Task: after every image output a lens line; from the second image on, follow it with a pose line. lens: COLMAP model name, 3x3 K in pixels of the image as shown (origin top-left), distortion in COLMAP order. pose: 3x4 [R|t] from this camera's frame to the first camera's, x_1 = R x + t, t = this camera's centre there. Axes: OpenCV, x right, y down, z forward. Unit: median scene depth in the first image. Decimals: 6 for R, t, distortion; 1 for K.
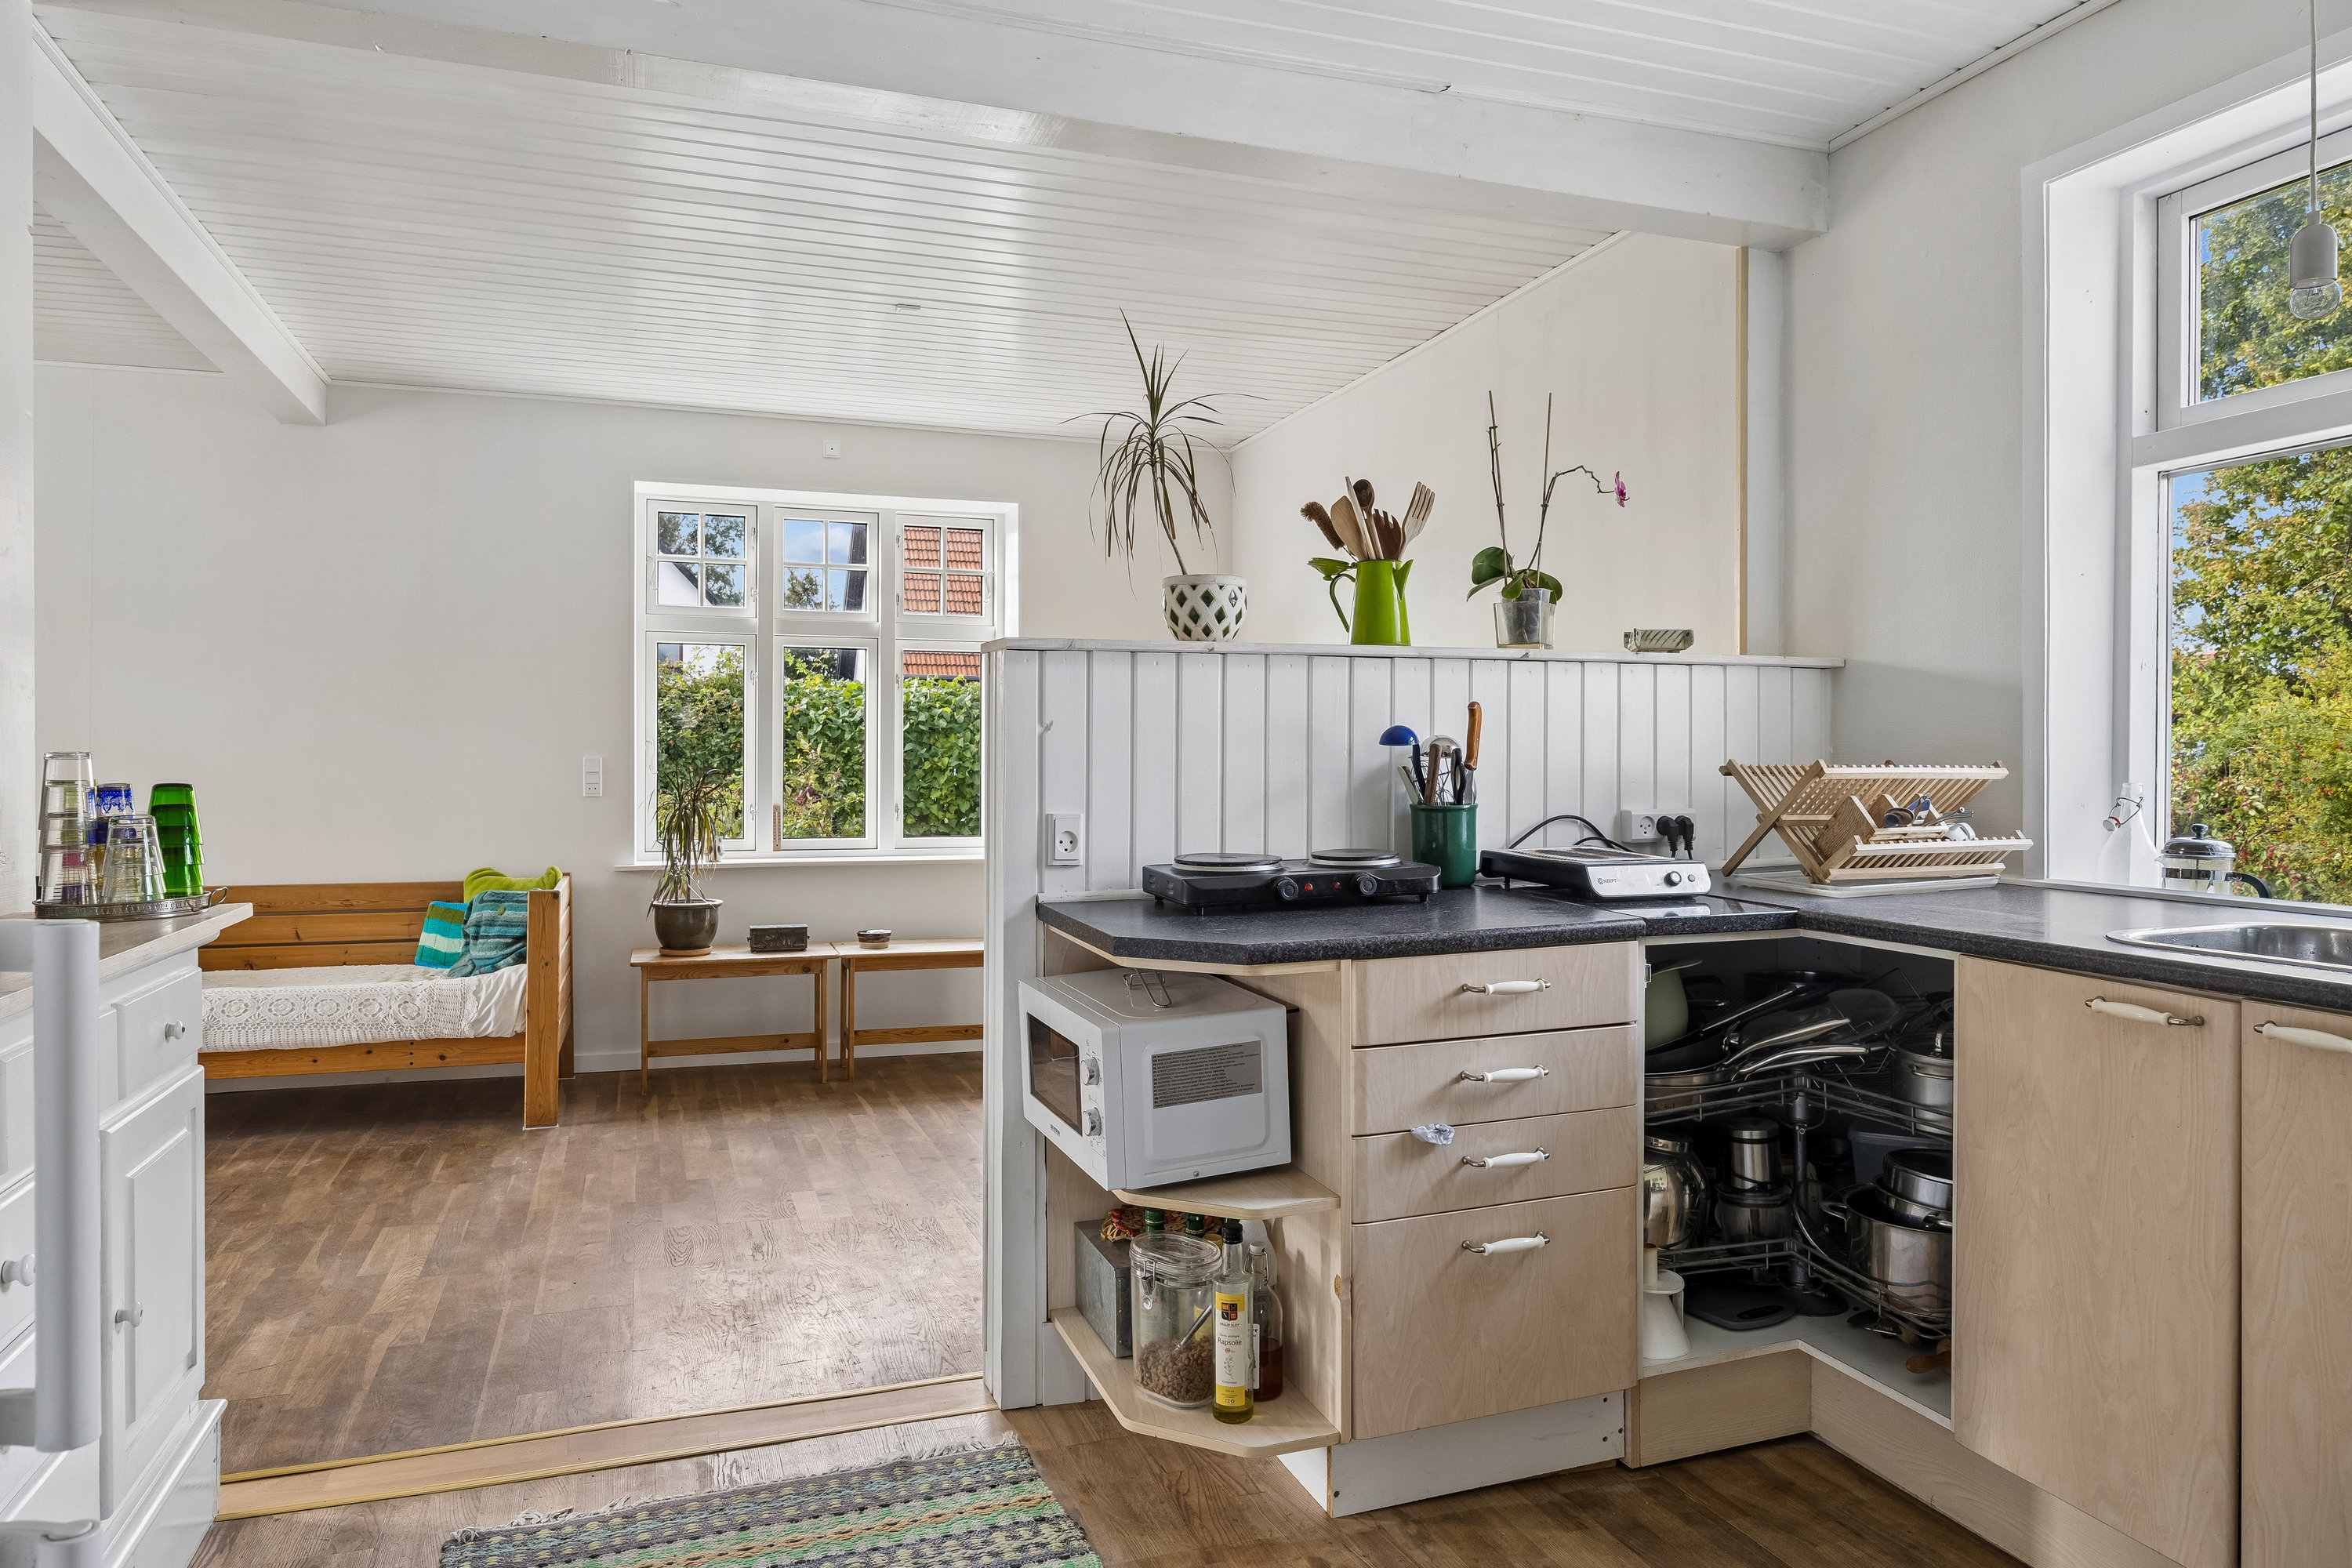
lens RADIAL K [[1496.1, 0, 1176.0], [0, 1496.1, 784.0], [0, 0, 1]] dist [0.005666, 0.000887]
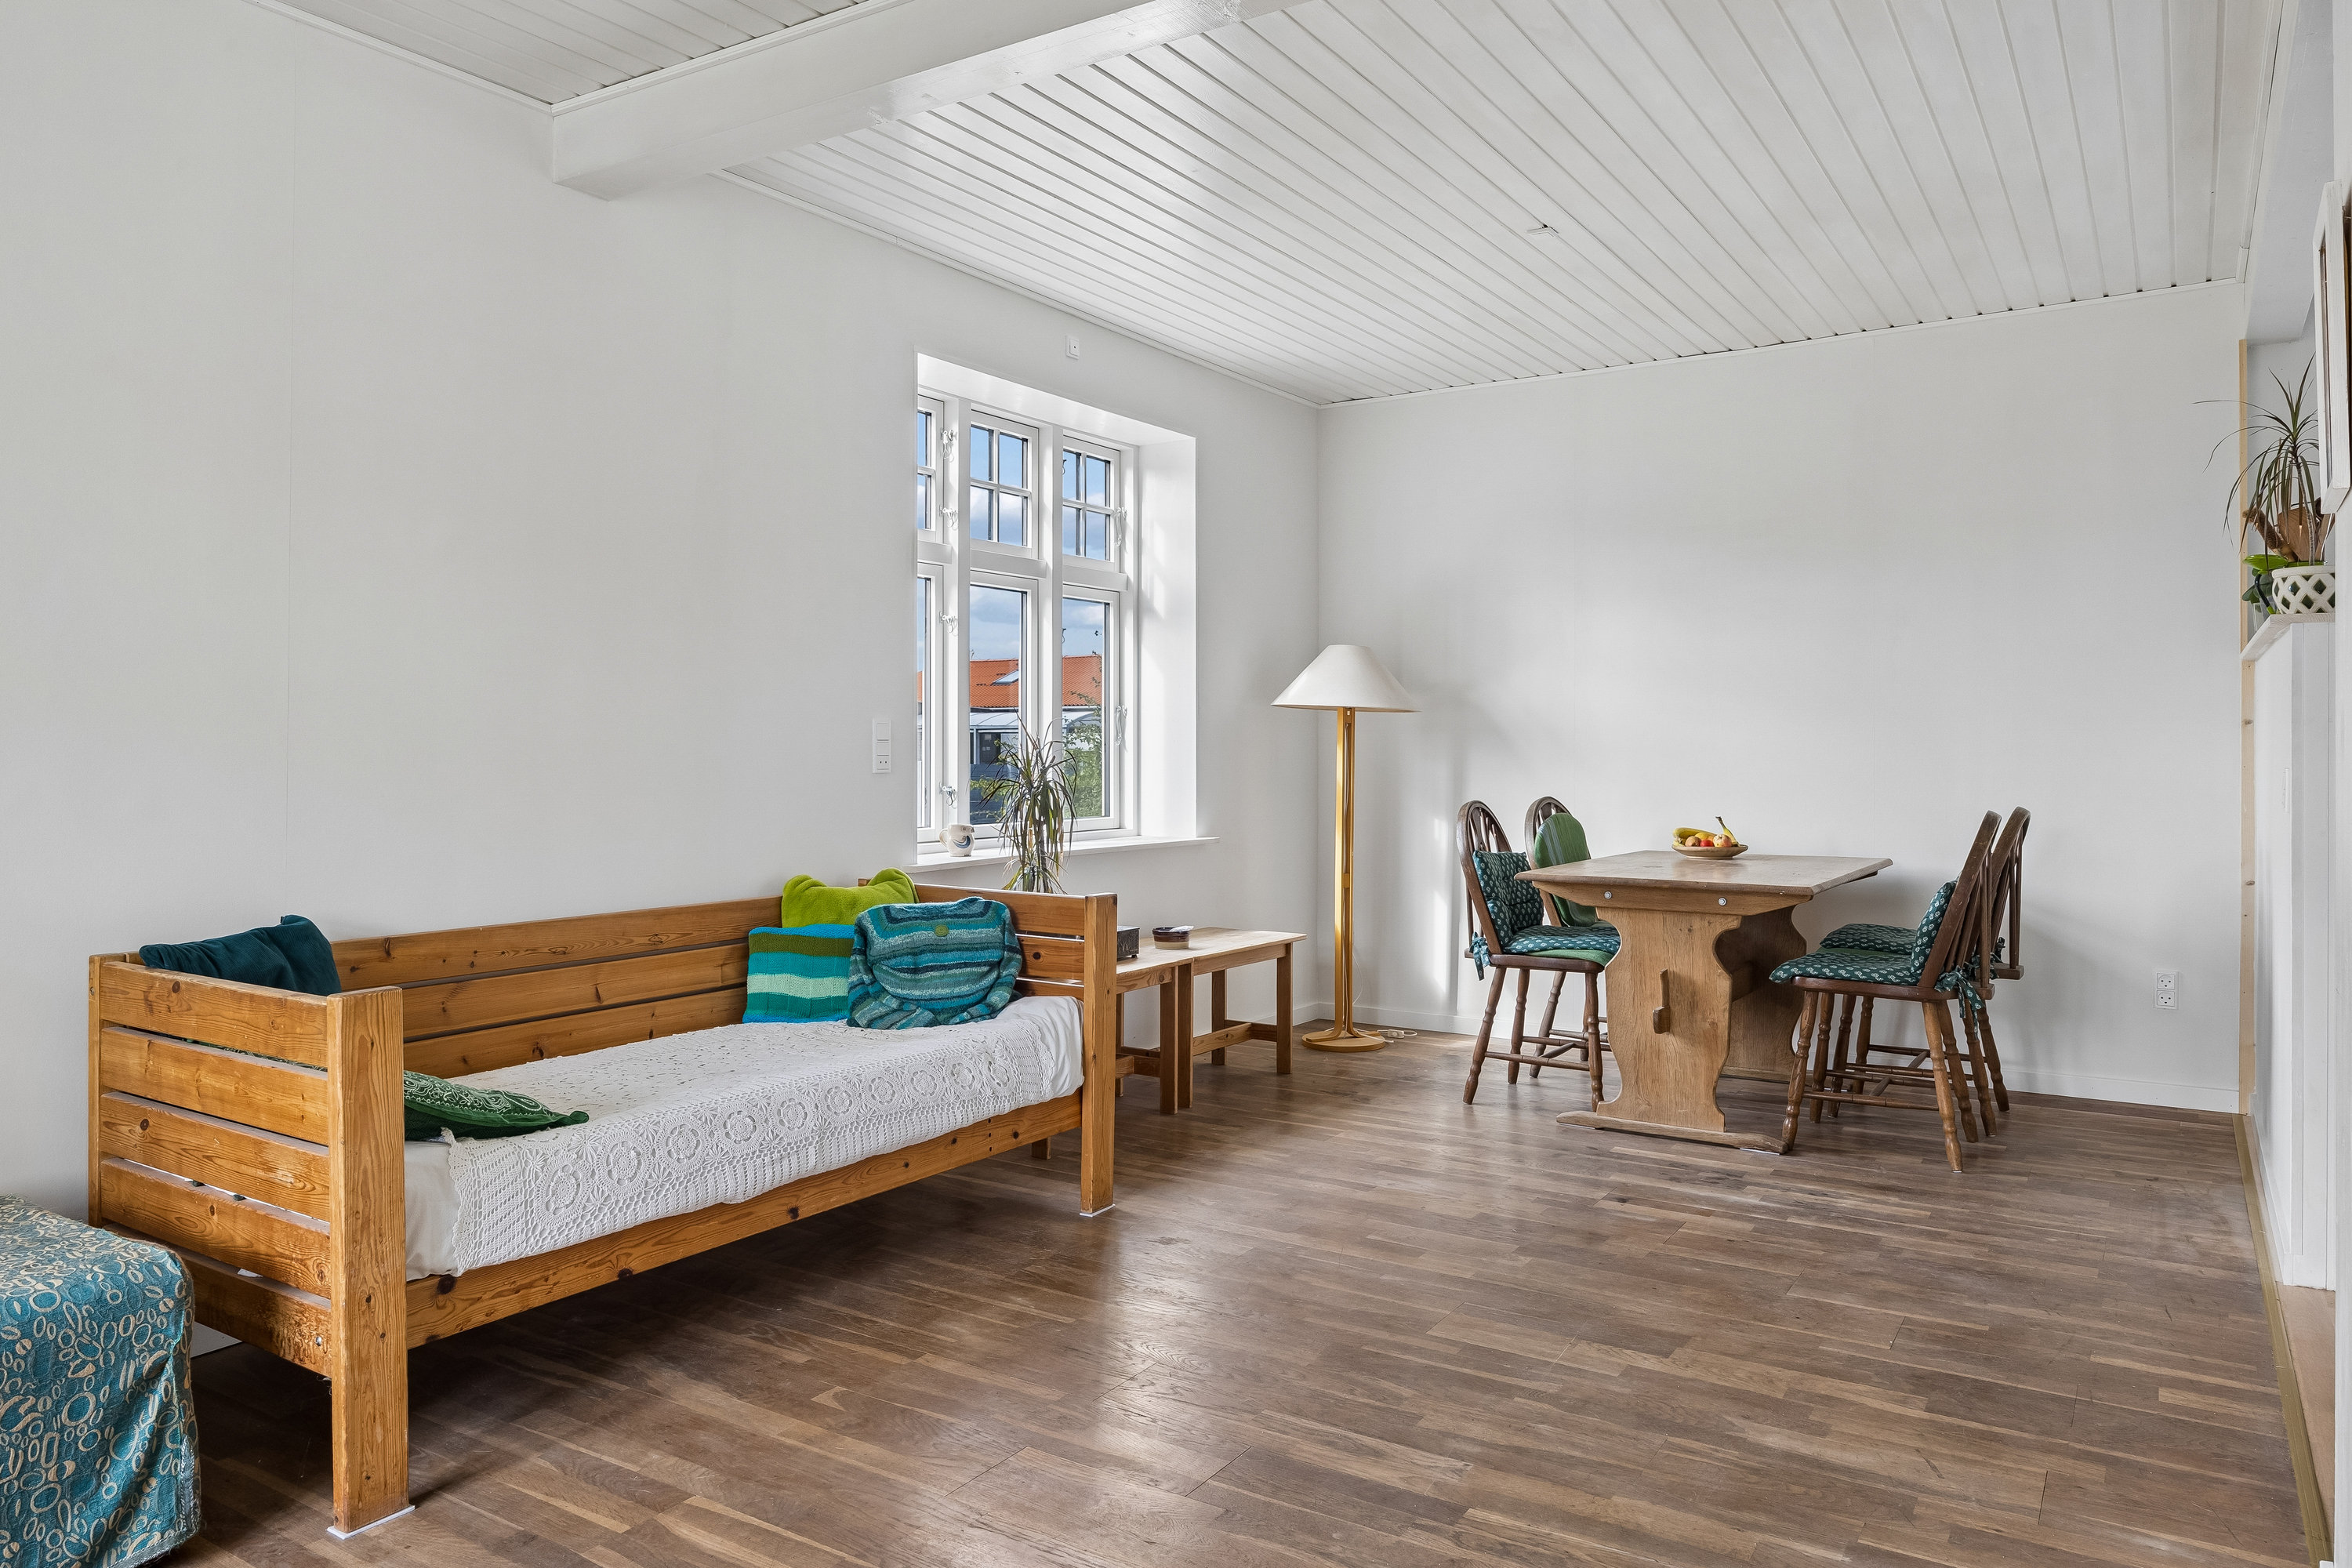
lens RADIAL K [[1559.8, 0, 1179.8], [0, 1559.8, 758.7], [0, 0, 1]] dist [-0.002792, -0.000663]
pose [[0.786946, -0.007250, 0.616979, -0.760024], [0.010867, 0.999939, -0.002110, 0.004465], [-0.616926, 0.008365, 0.786977, 0.311988]]
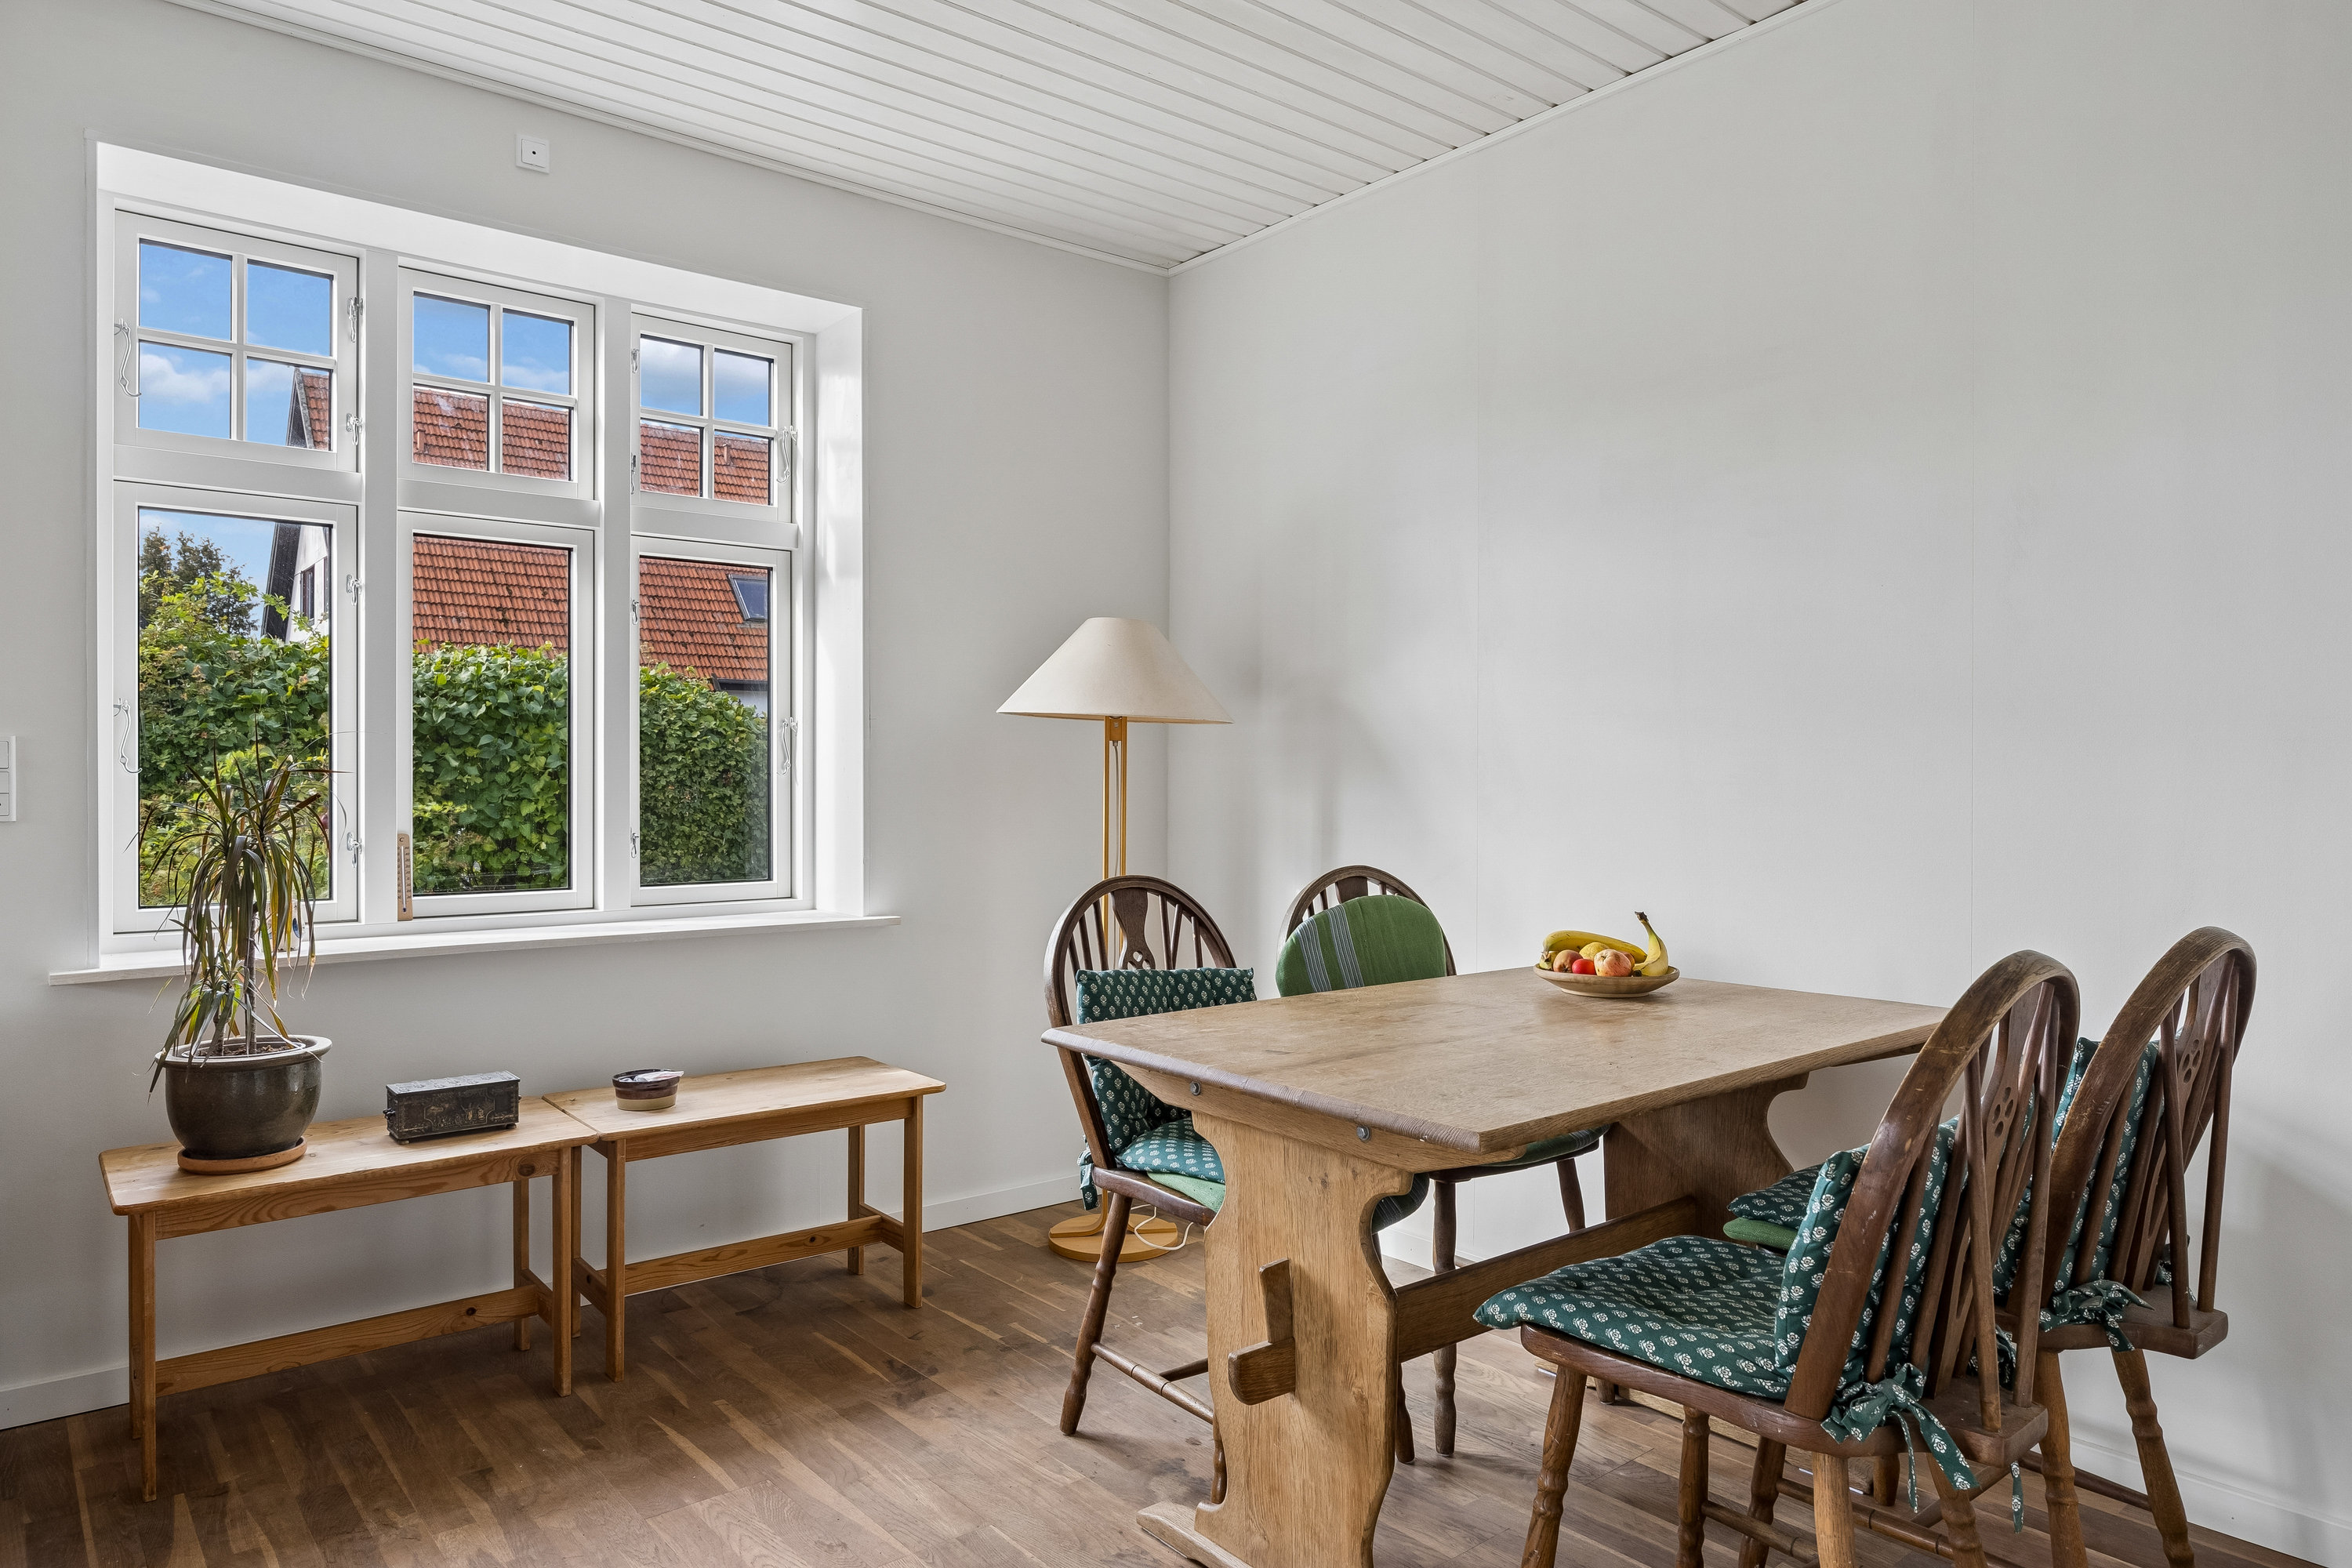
lens RADIAL K [[1466.8, 0, 1176.0], [0, 1466.8, 784.0], [0, 0, 1]] dist [-0.007554, -0.002223]
pose [[0.937801, -0.004113, 0.347148, -0.210459], [0.006253, 0.999968, -0.005043, 0.001528], [-0.347116, 0.006900, 0.937797, 0.470774]]
